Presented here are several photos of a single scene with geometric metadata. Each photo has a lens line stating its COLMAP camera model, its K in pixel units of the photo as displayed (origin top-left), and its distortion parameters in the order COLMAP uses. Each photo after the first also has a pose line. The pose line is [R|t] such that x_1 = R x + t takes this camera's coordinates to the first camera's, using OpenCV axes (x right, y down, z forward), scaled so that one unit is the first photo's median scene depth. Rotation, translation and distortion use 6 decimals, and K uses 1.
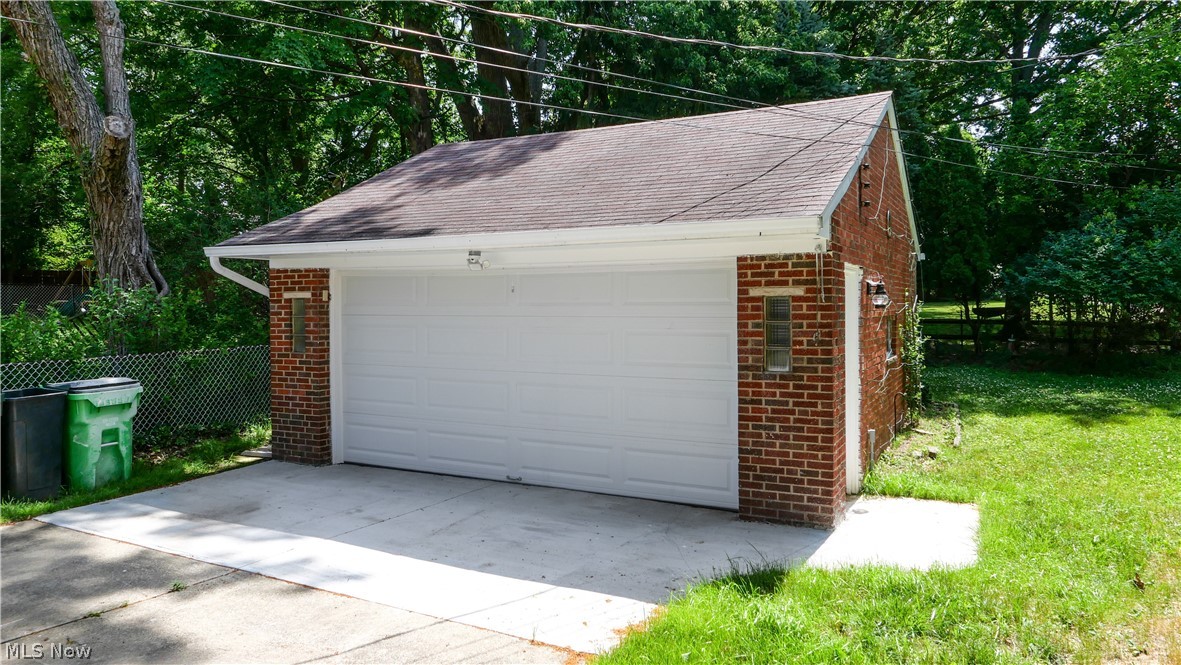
lens RADIAL K [[793.6, 0, 592.7], [0, 793.6, 321.2], [0, 0, 1]] dist [-0.019757, 0.005816]
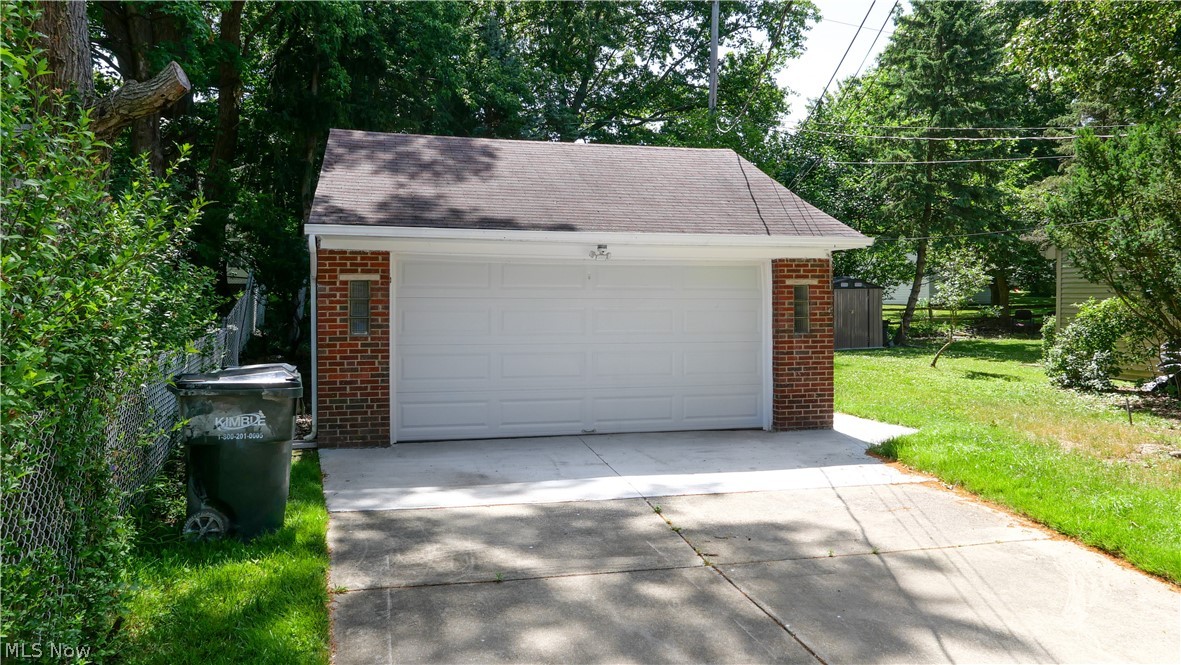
lens RADIAL K [[793.6, 0, 591.6], [0, 793.6, 314.8], [0, 0, 1]] dist [-0.019757, 0.005816]
pose [[0.755841, -0.005525, 0.654732, -1.098546], [0.011196, 0.999927, -0.004487, 0.029766], [-0.654660, 0.010722, 0.755847, 0.083544]]
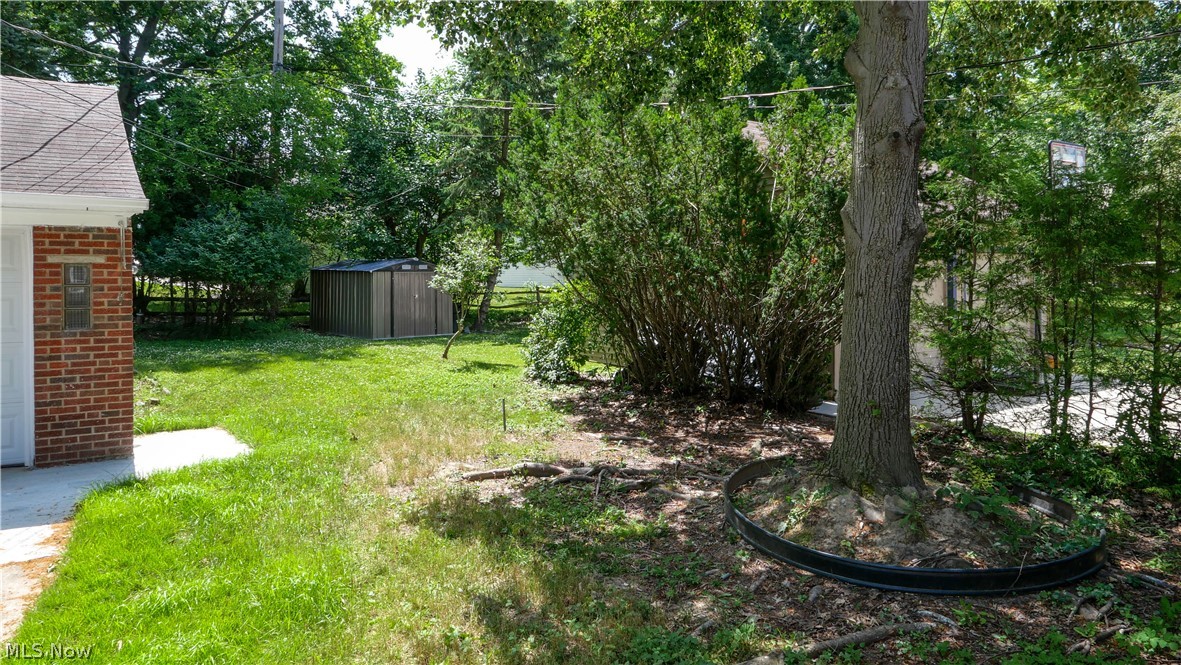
lens RADIAL K [[793.6, 0, 613.2], [0, 793.6, 282.9], [0, 0, 1]] dist [-0.019757, 0.005816]
pose [[0.439056, 0.008553, 0.898419, -0.441048], [0.017365, 0.999687, -0.018004, 0.030265], [-0.898292, 0.023506, 0.438770, -0.188013]]
